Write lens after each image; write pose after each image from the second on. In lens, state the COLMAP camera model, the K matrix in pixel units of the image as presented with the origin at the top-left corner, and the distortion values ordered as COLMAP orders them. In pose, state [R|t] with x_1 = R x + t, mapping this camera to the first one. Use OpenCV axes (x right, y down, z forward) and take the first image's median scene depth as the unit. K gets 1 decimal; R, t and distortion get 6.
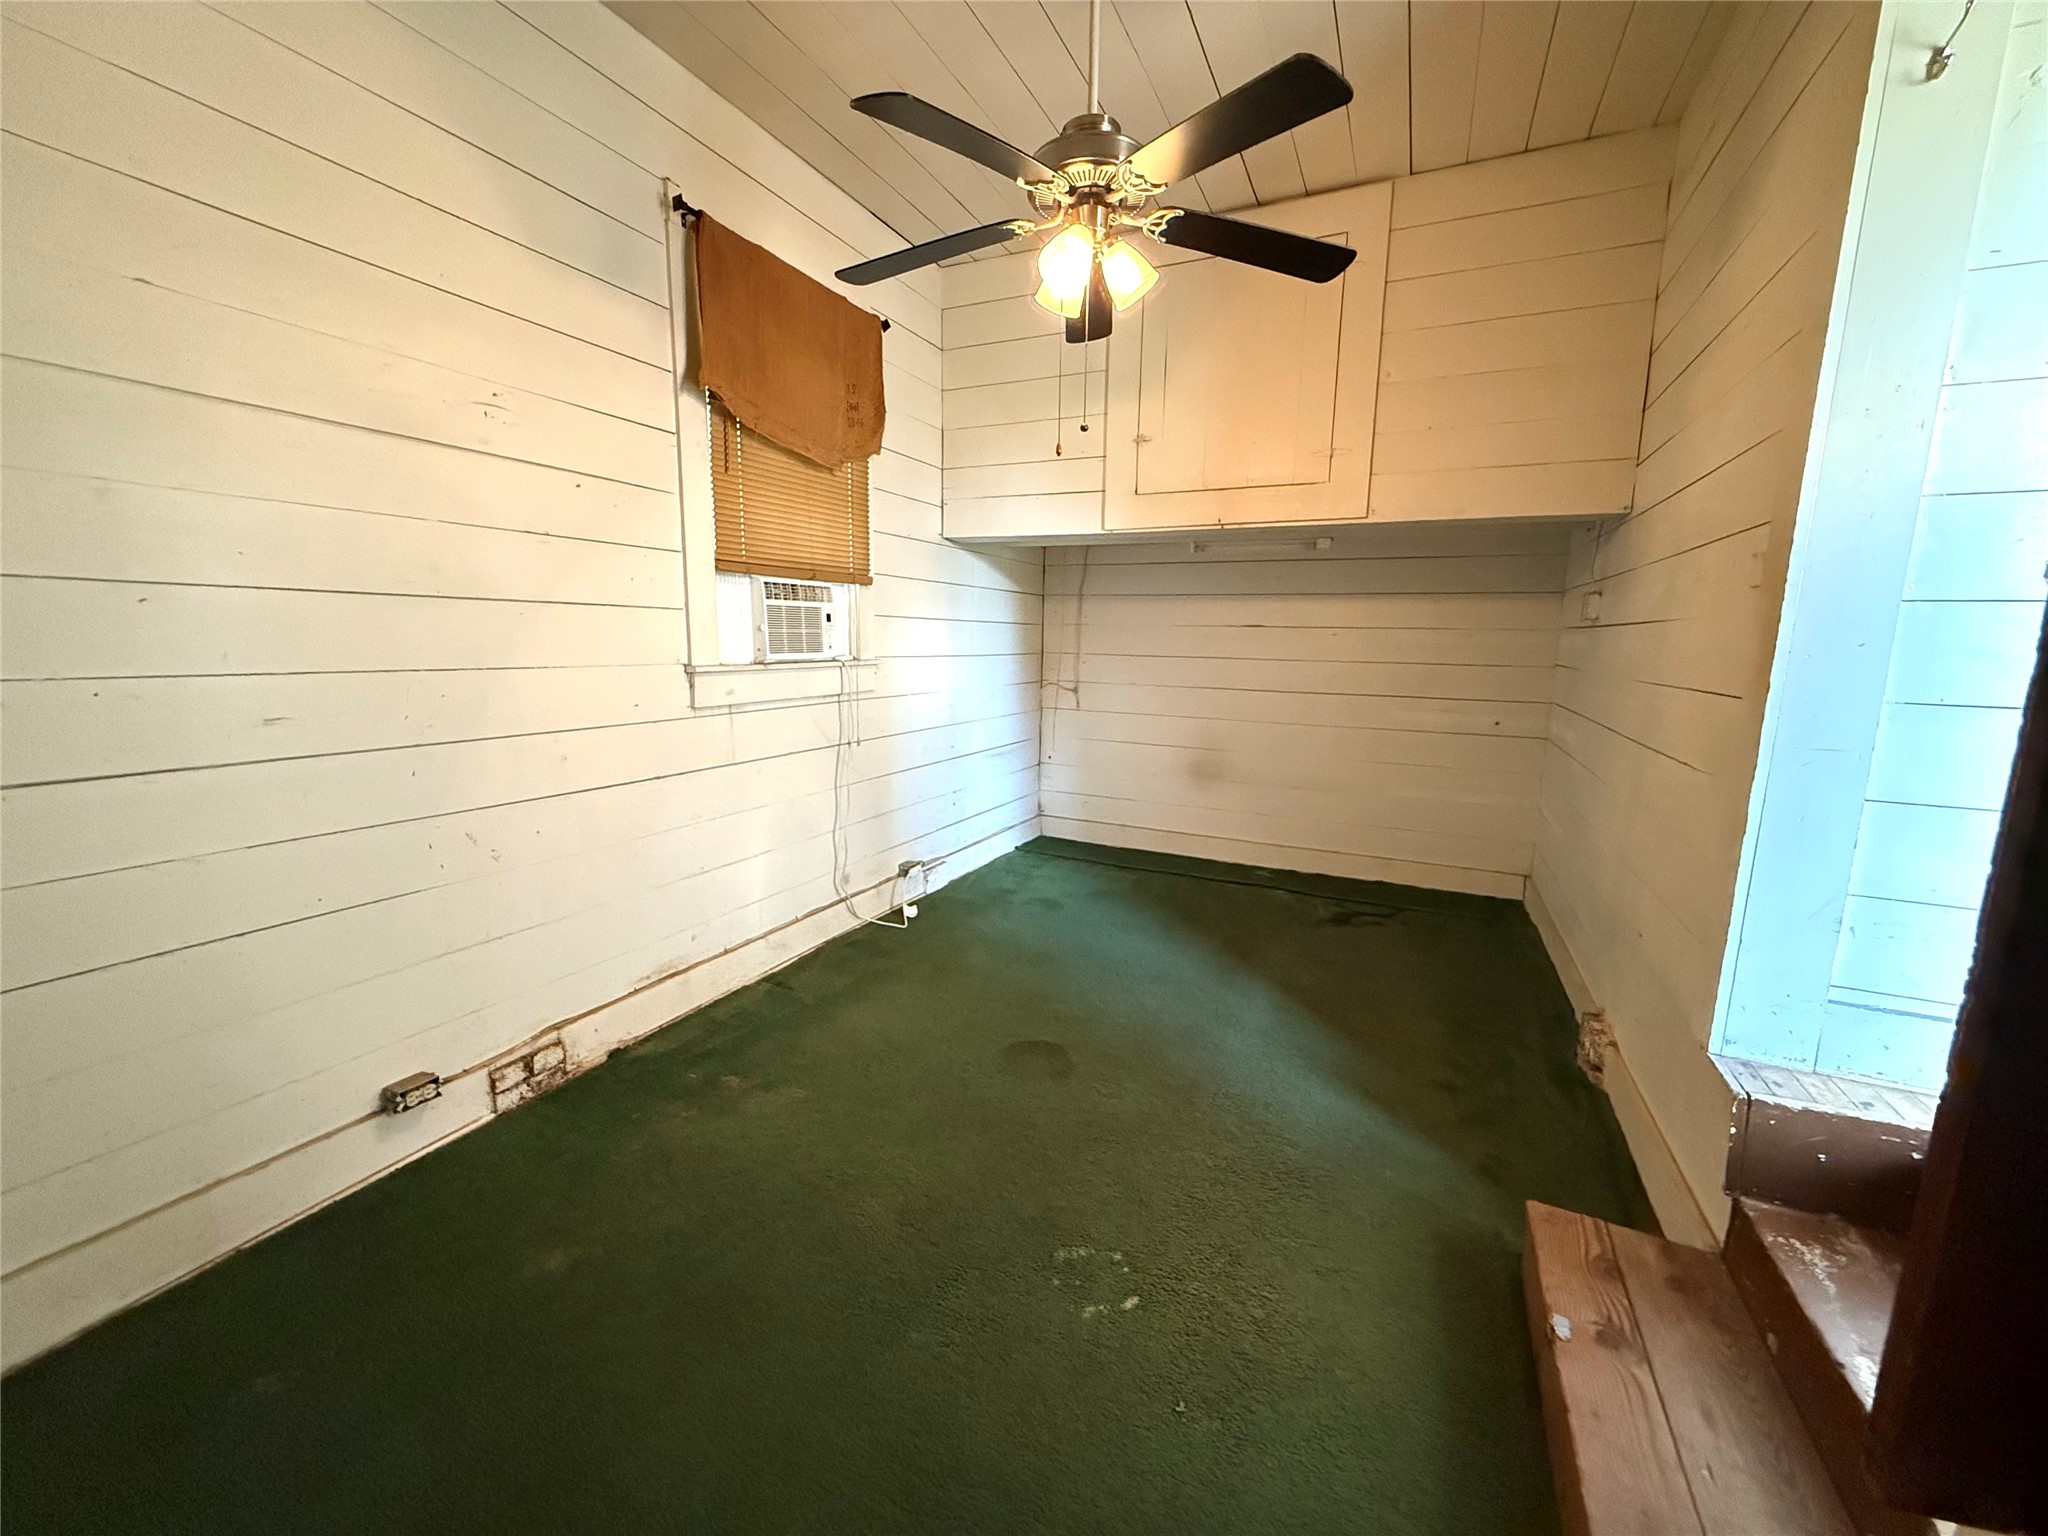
lens RADIAL K [[815.8, 0, 1018.5], [0, 815.8, 772.1], [0, 0, 1]] dist [-0.000042, -0.000064]
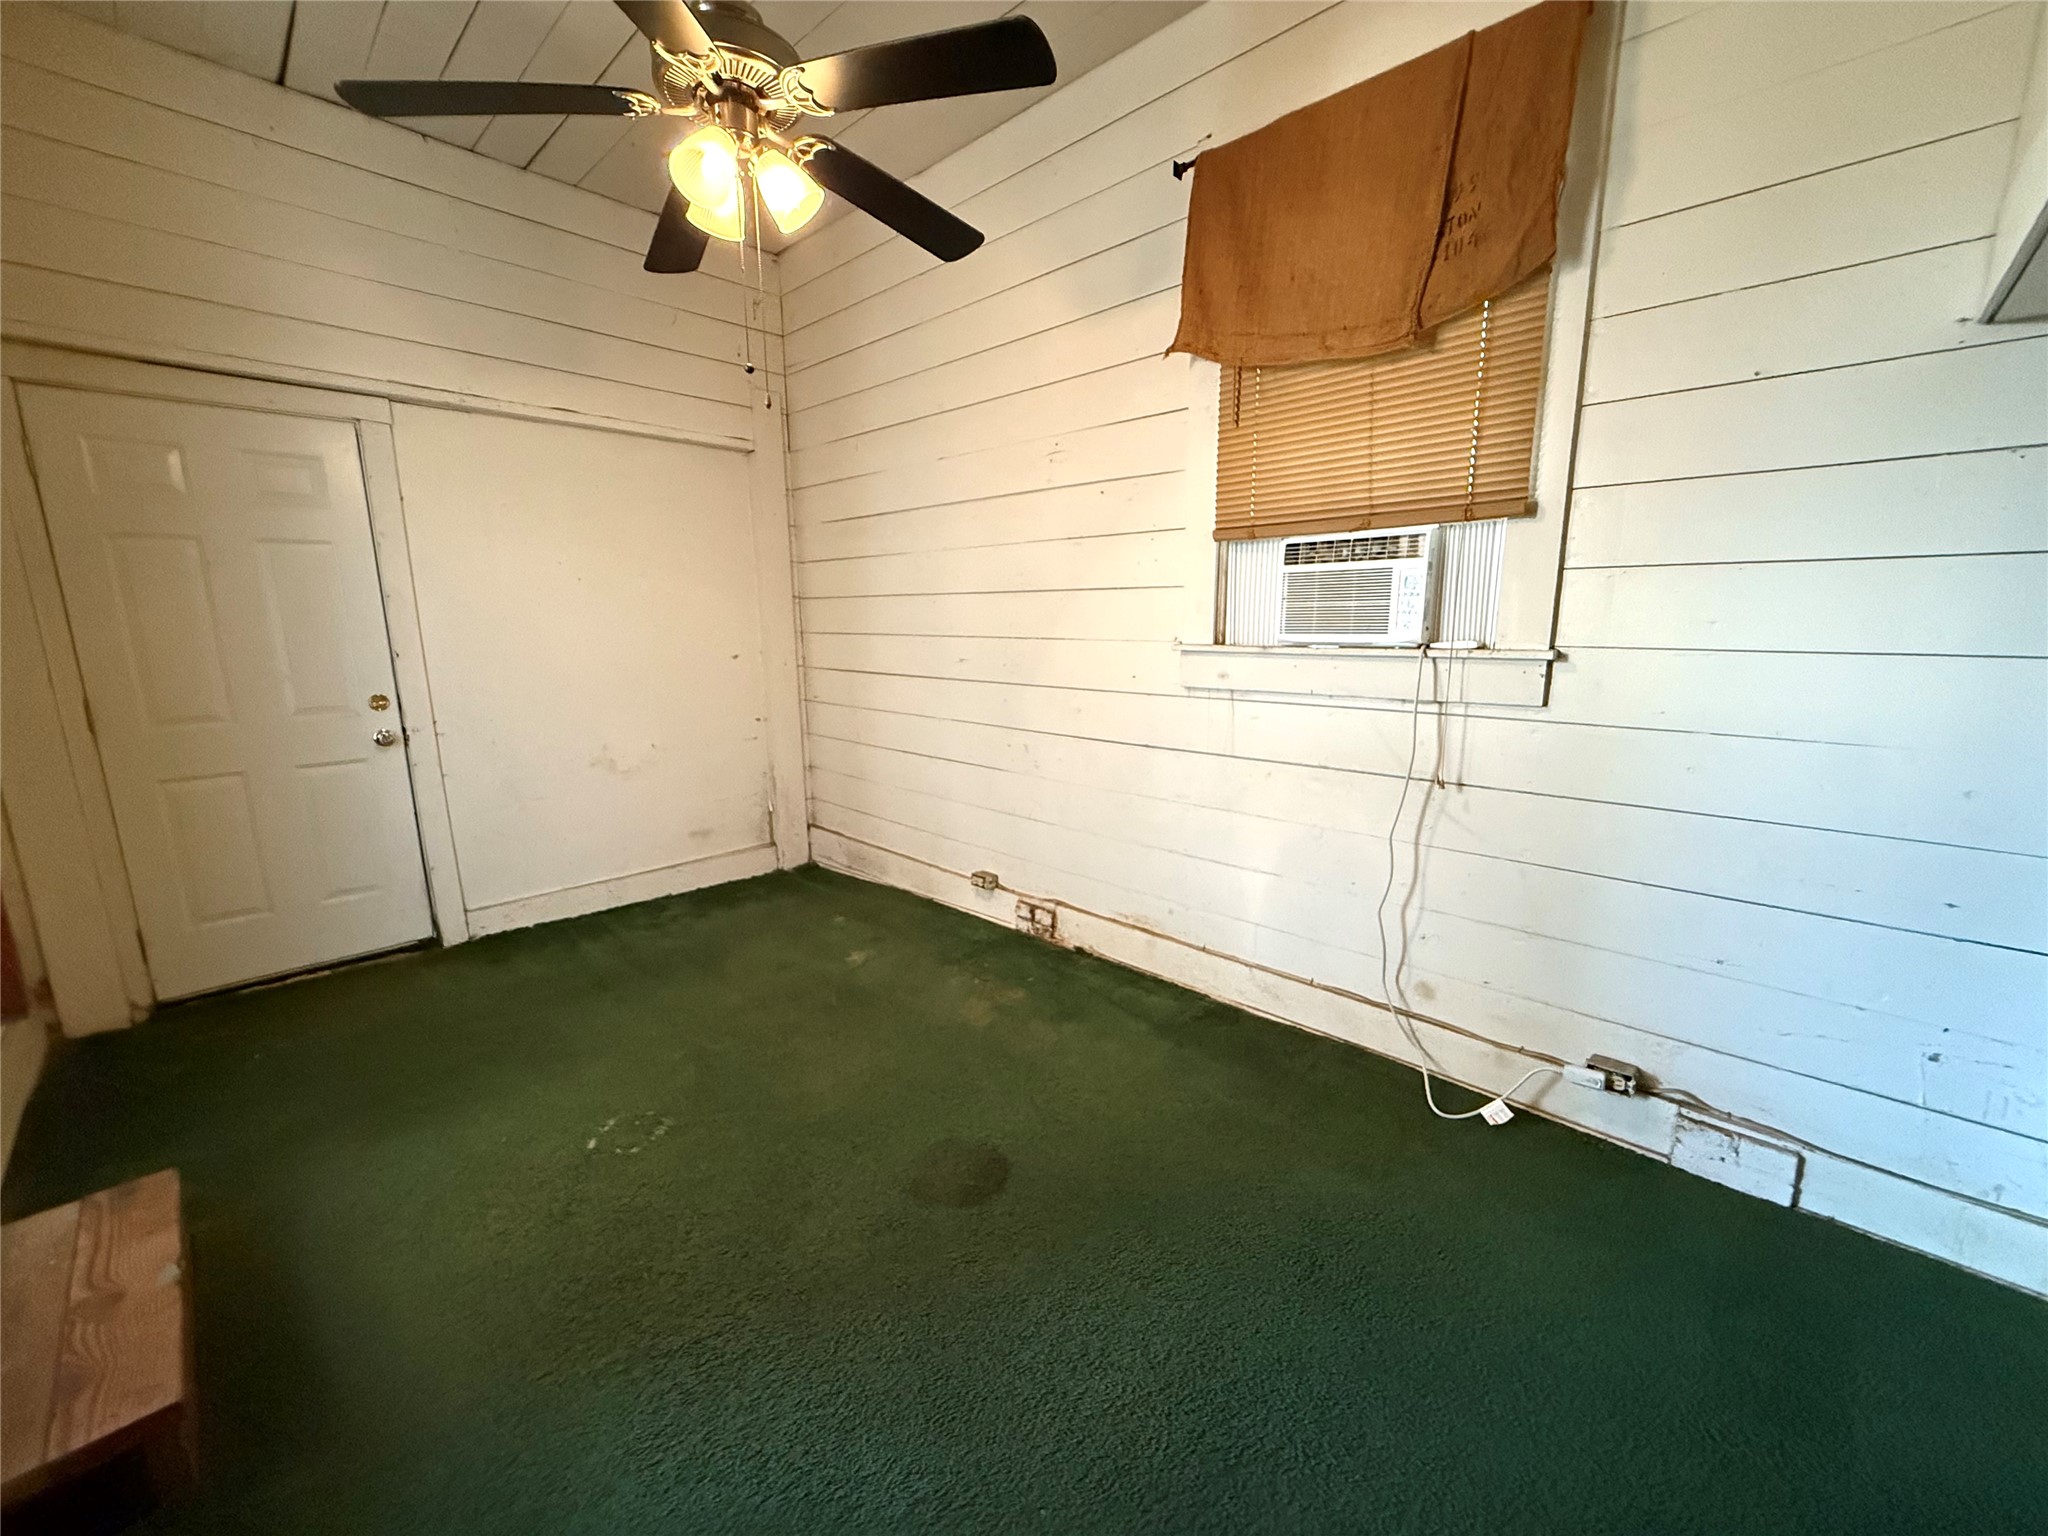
lens RADIAL K [[815.8, 0, 1018.5], [0, 815.8, 772.1], [0, 0, 1]] dist [-0.000042, -0.000064]
pose [[-0.315077, 0.166803, -0.934293, 0.568179], [-0.153272, 0.962568, 0.223539, -0.158572], [0.936608, 0.213633, -0.277717, 1.039034]]
